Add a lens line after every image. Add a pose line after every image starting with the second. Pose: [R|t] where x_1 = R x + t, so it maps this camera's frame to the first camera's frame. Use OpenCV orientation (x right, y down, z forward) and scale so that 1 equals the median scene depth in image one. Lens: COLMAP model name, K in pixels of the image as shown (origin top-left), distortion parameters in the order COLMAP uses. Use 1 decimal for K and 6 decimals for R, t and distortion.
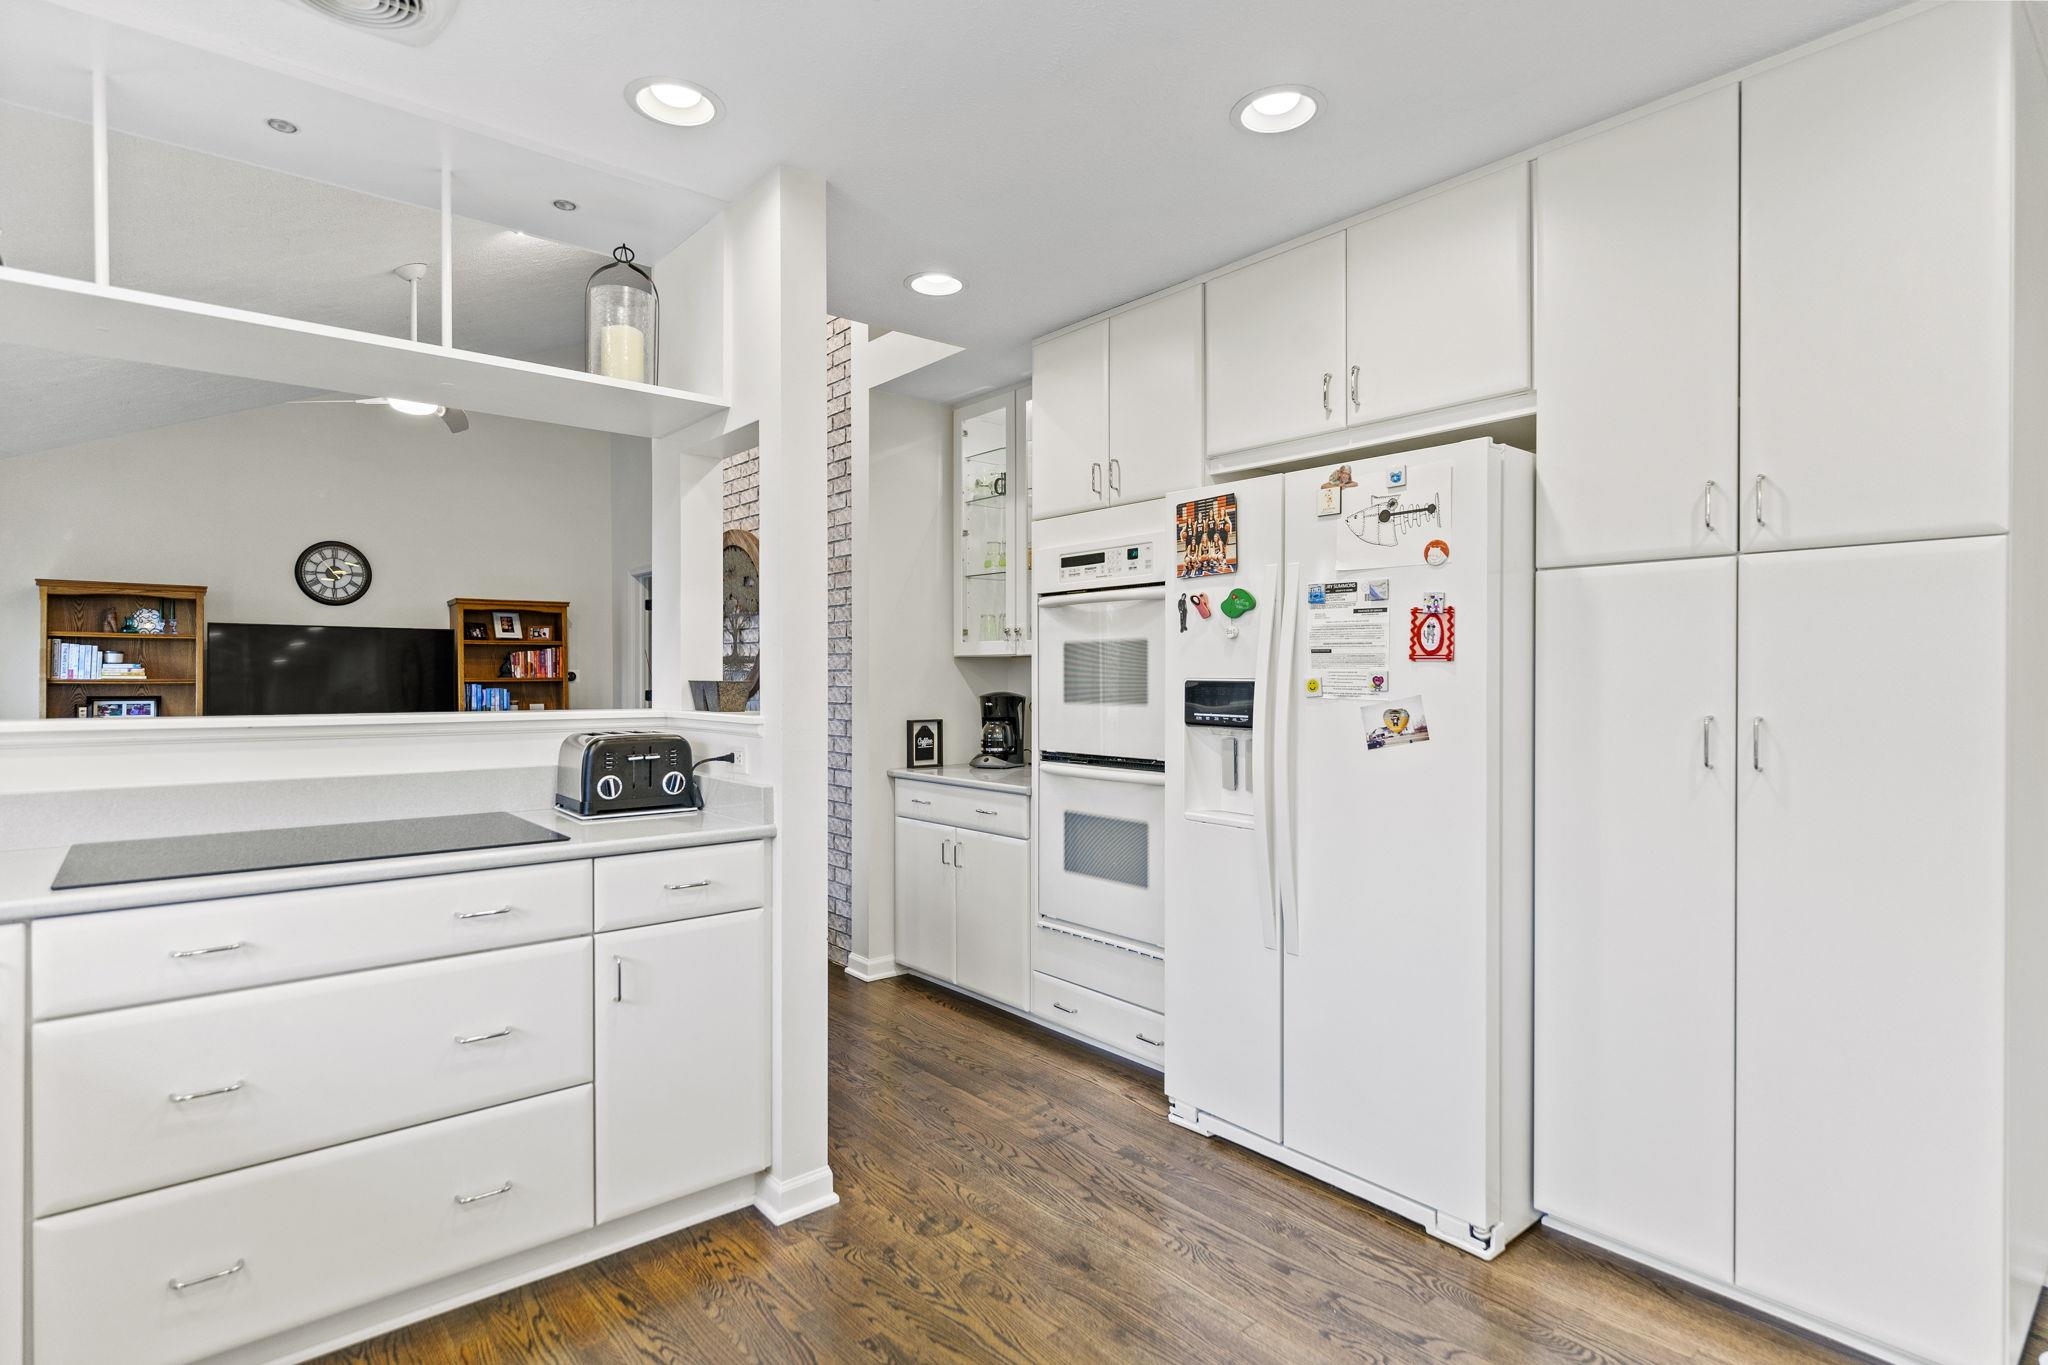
lens RADIAL K [[1025.4, 0, 1024.0], [0, 1025.4, 682.5], [0, 0, 1]] dist [-0.000814, -0.000298]
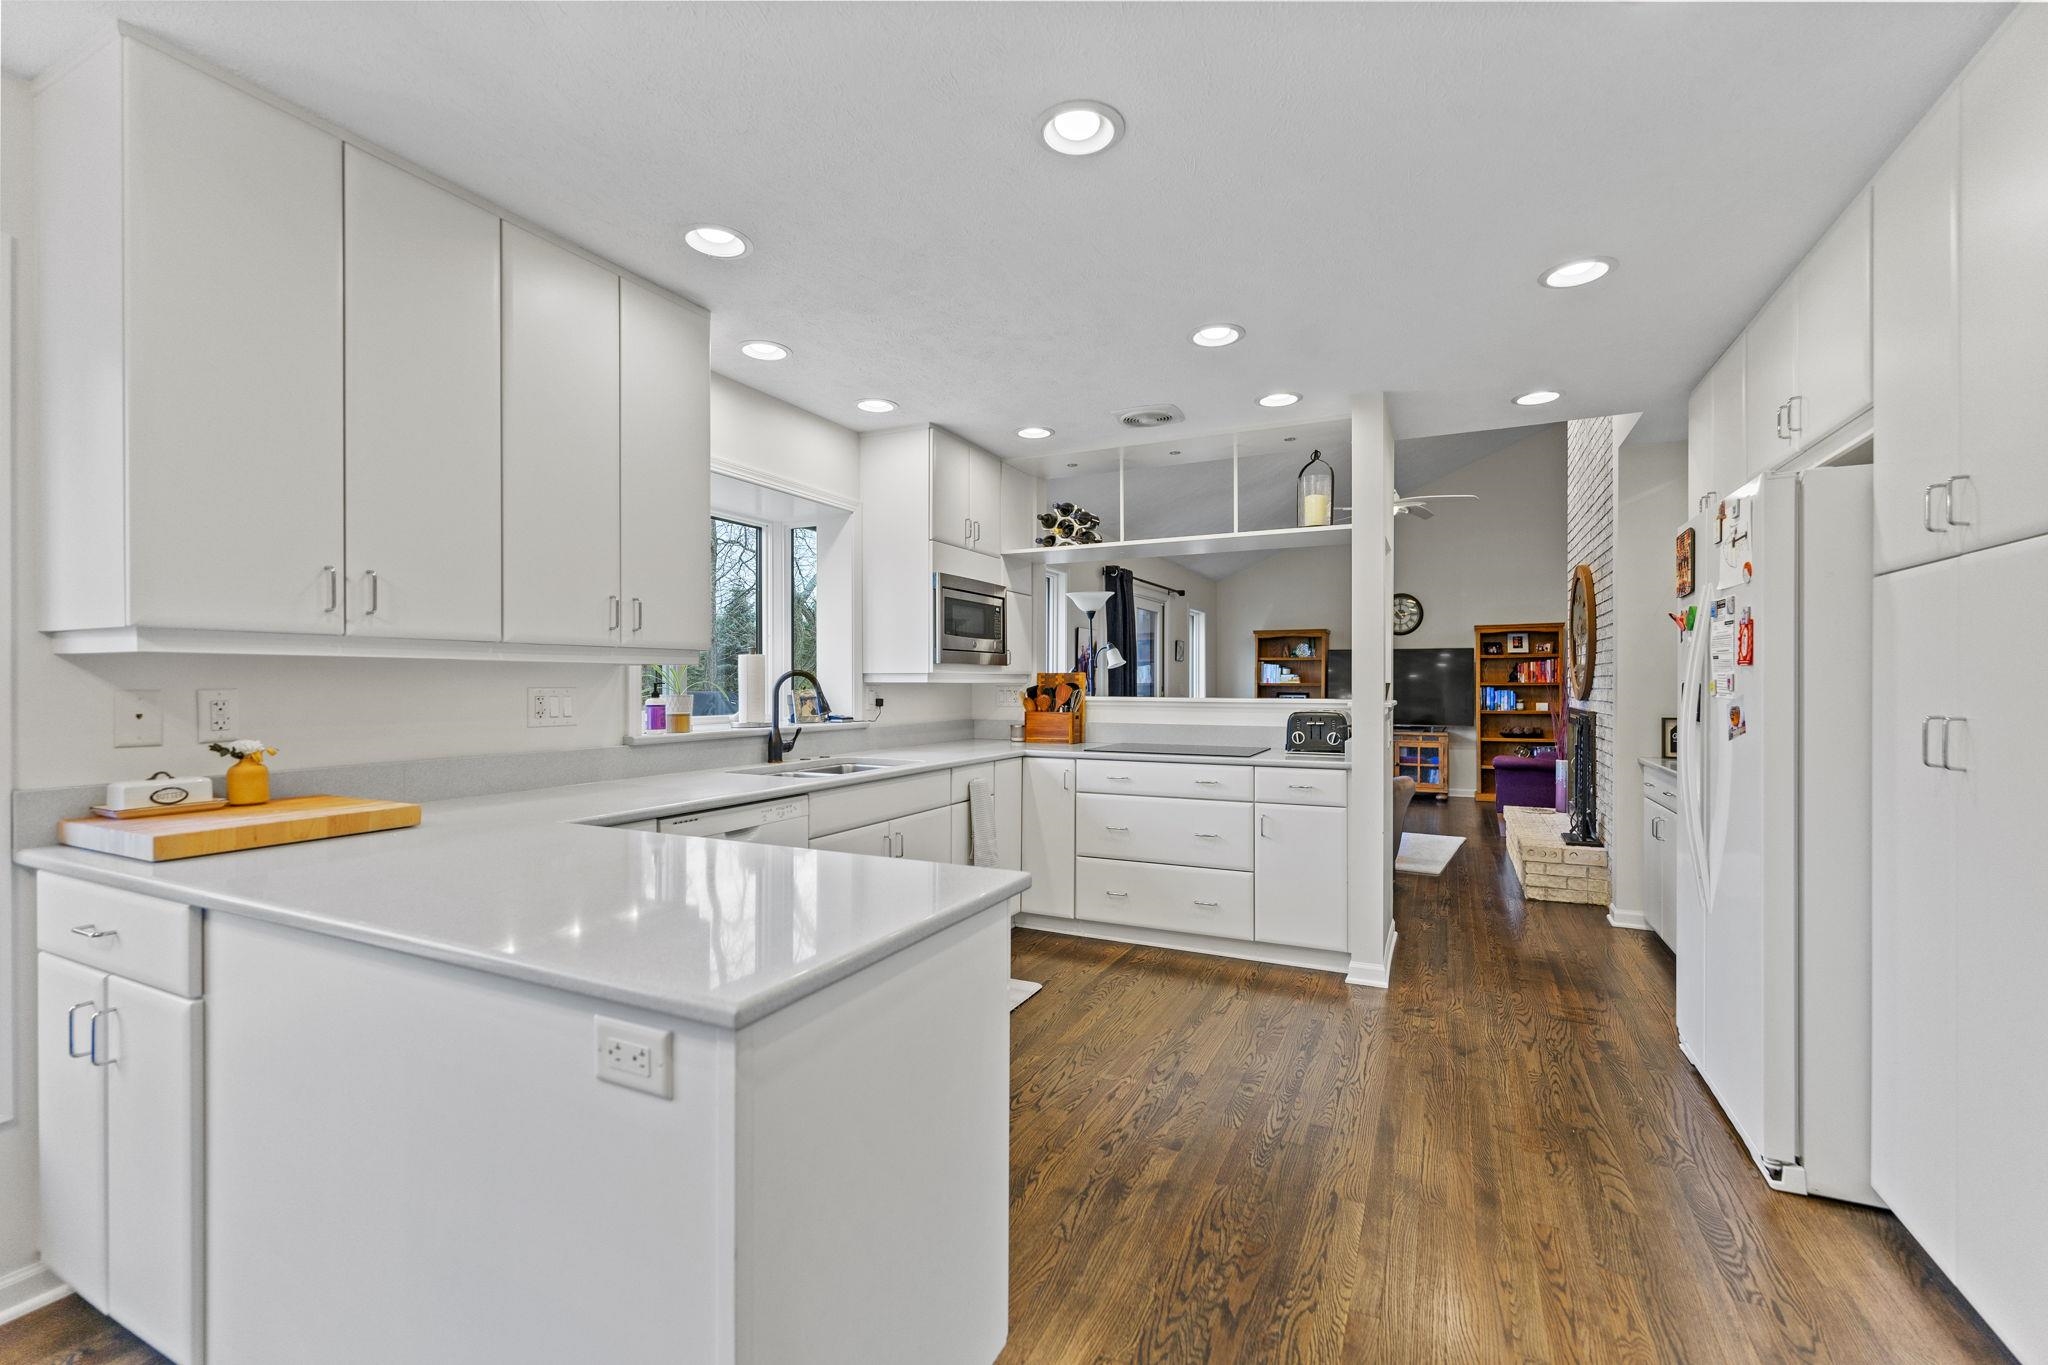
lens RADIAL K [[883.4, 0, 1024.0], [0, 883.4, 682.5], [0, 0, 1]] dist [0.001094, 0.000011]
pose [[0.406146, -0.000126, -0.913808, 0.310431], [-0.005413, 0.999982, -0.002544, 0.001743], [0.913792, 0.005980, 0.406138, -0.051591]]
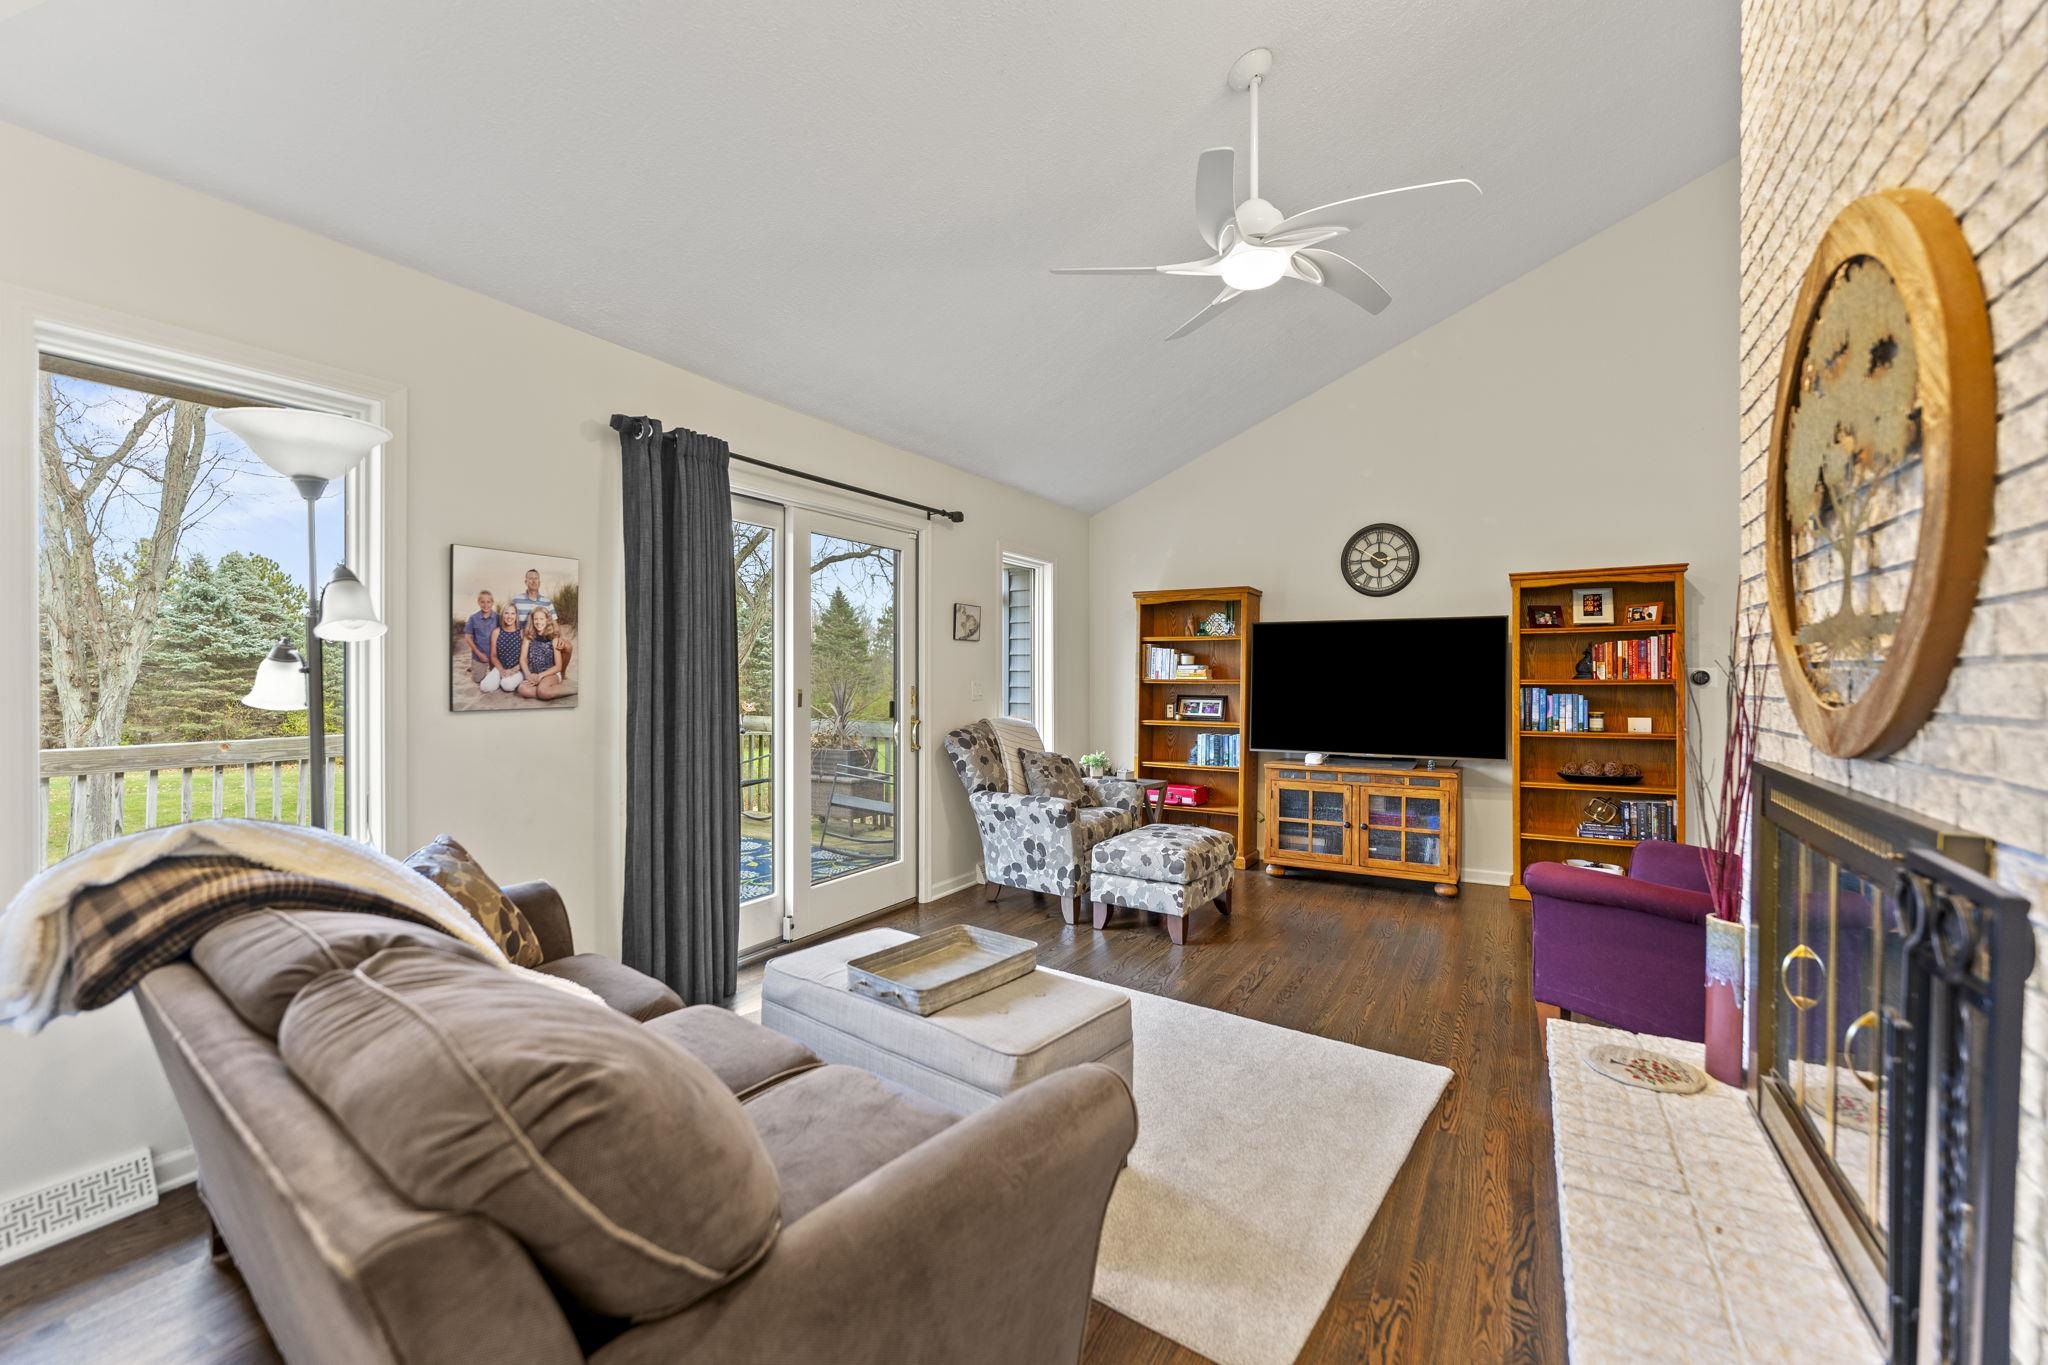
lens RADIAL K [[861.5, 0, 1024.0], [0, 861.5, 682.5], [0, 0, 1]] dist [-0.000733, -0.000164]
pose [[0.335664, 0.006784, -0.941957, -0.078982], [-0.006395, 0.999967, 0.004923, -0.003290], [0.941960, 0.004371, 0.335697, 0.470758]]
